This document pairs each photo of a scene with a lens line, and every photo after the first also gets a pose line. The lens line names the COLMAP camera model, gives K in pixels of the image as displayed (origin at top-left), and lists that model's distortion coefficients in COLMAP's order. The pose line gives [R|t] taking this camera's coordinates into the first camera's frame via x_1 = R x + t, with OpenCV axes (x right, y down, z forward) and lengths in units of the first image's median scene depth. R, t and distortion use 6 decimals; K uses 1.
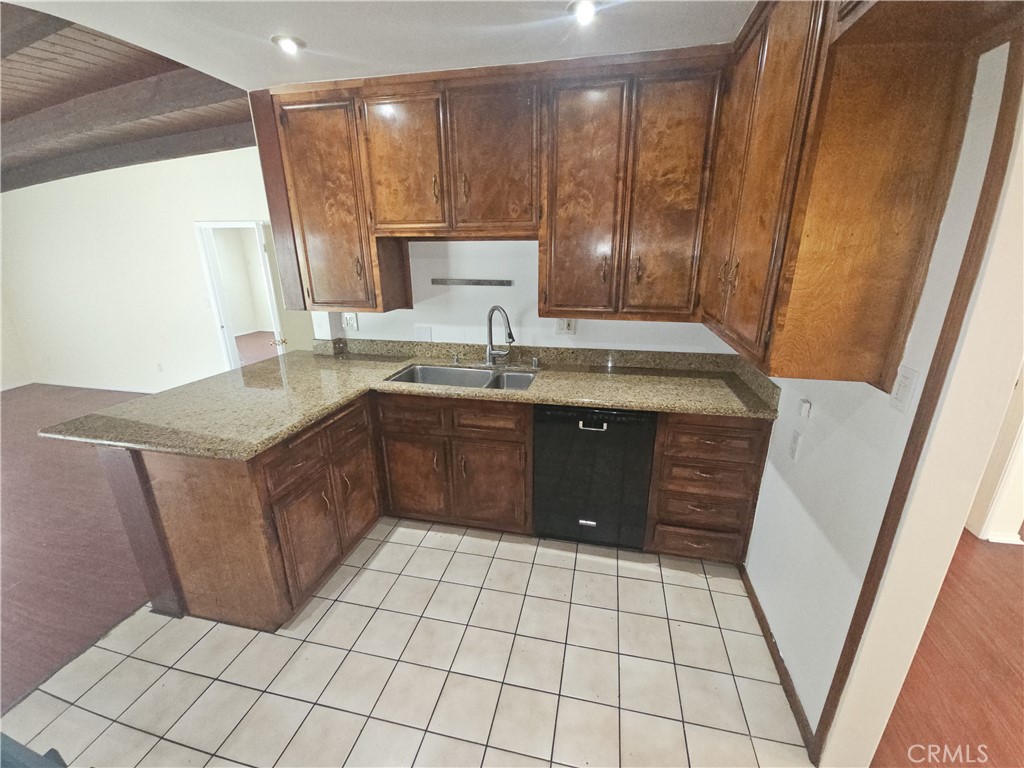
lens RADIAL K [[415.2, 0, 516.9], [0, 415.2, 381.2], [0, 0, 1]] dist [0.001169, 0.000011]
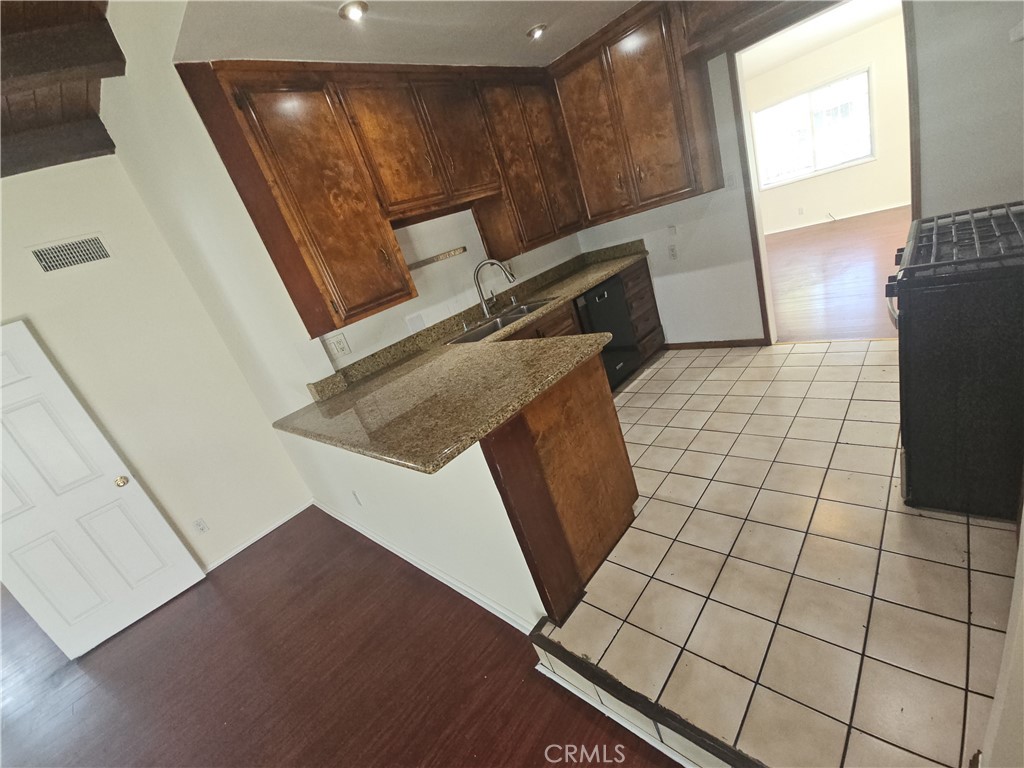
lens RADIAL K [[423.5, 0, 512.0], [0, 423.5, 384.0], [0, 0, 1]] dist [-0.001555, -0.000523]
pose [[0.492673, -0.437914, 0.752000, -1.153484], [0.540861, 0.831066, 0.129611, -0.004700], [-0.681720, 0.342872, 0.646294, 0.309277]]
